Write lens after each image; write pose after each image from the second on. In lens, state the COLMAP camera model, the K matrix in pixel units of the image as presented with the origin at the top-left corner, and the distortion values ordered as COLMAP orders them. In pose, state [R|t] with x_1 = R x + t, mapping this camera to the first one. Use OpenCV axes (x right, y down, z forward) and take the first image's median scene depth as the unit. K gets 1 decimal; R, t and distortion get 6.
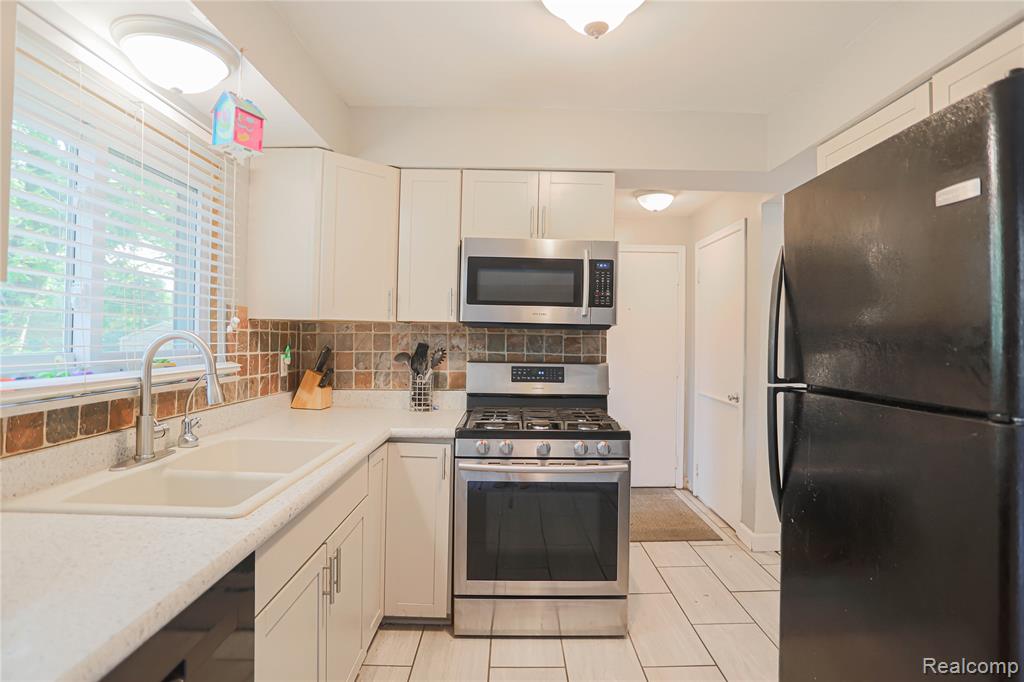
lens RADIAL K [[528.7, 0, 510.9], [0, 528.7, 331.7], [0, 0, 1]] dist [-0.073201, 0.034563]
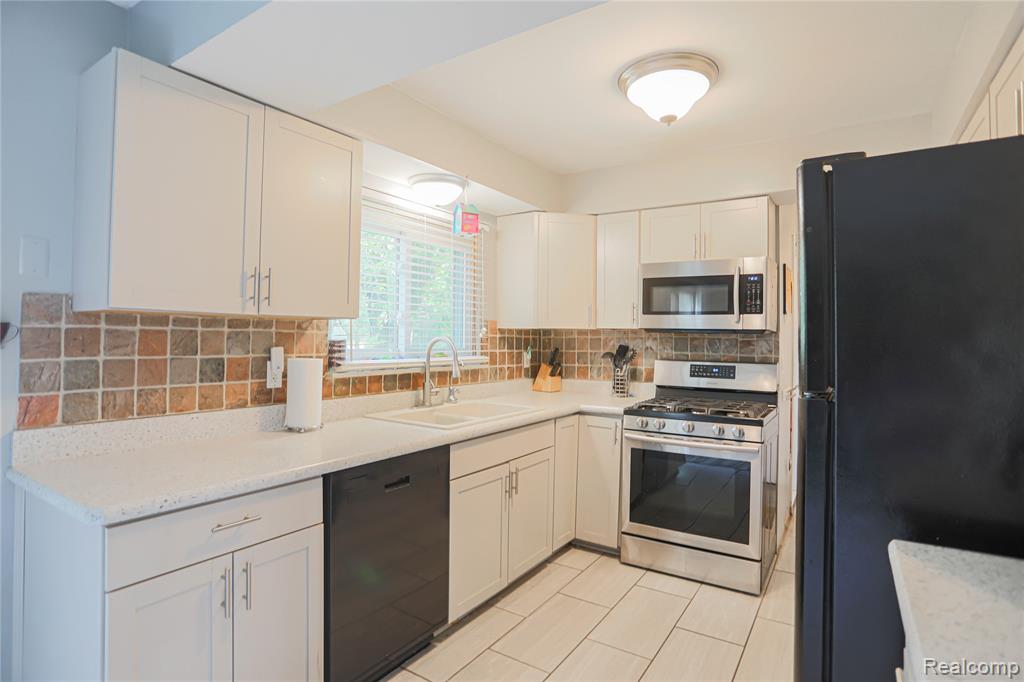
lens RADIAL K [[528.7, 0, 510.9], [0, 528.7, 331.7], [0, 0, 1]] dist [-0.073201, 0.034563]
pose [[0.827598, -0.010415, -0.561225, 0.372264], [0.005897, 0.999934, -0.009860, 0.000568], [0.561291, 0.004851, 0.827605, -0.250381]]
